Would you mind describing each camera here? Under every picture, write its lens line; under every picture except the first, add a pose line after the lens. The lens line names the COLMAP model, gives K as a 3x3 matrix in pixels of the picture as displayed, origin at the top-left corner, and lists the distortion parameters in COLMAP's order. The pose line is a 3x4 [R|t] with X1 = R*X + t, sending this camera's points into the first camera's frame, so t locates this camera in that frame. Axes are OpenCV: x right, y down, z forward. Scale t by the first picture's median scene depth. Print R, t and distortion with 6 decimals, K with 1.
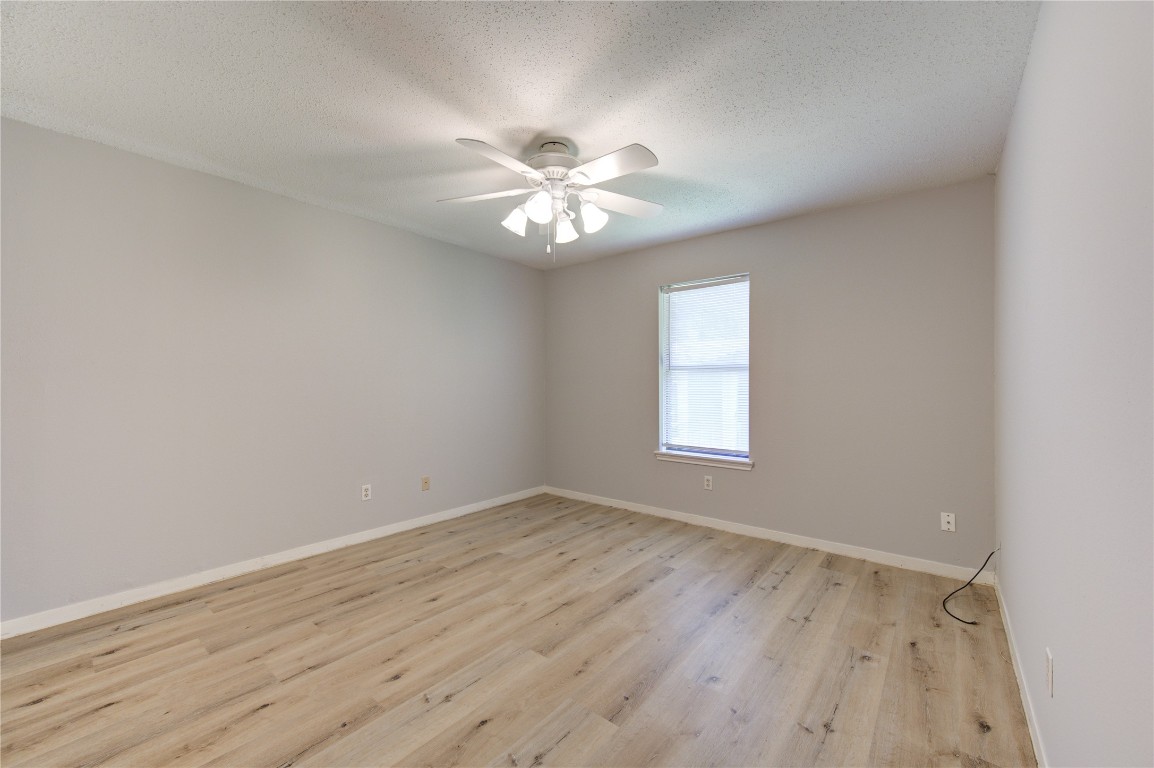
lens RADIAL K [[448.5, 0, 577.6], [0, 448.5, 389.5], [0, 0, 1]] dist [-0.000598, -0.000367]
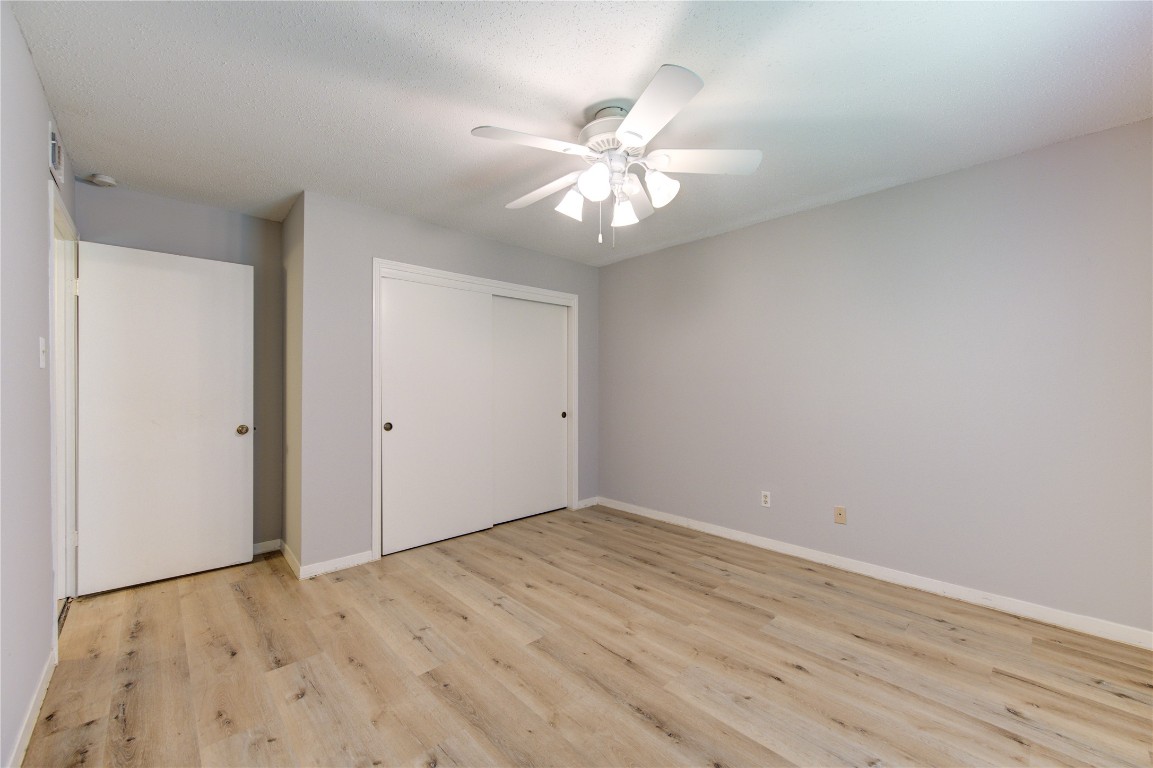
lens RADIAL K [[448.1, 0, 577.1], [0, 448.1, 389.5], [0, 0, 1]] dist [-0.000598, -0.000367]
pose [[-0.125775, 0.003350, -0.992053, 0.745421], [-0.013727, 0.999893, 0.005117, -0.012943], [0.991964, 0.014262, -0.125716, 0.954020]]
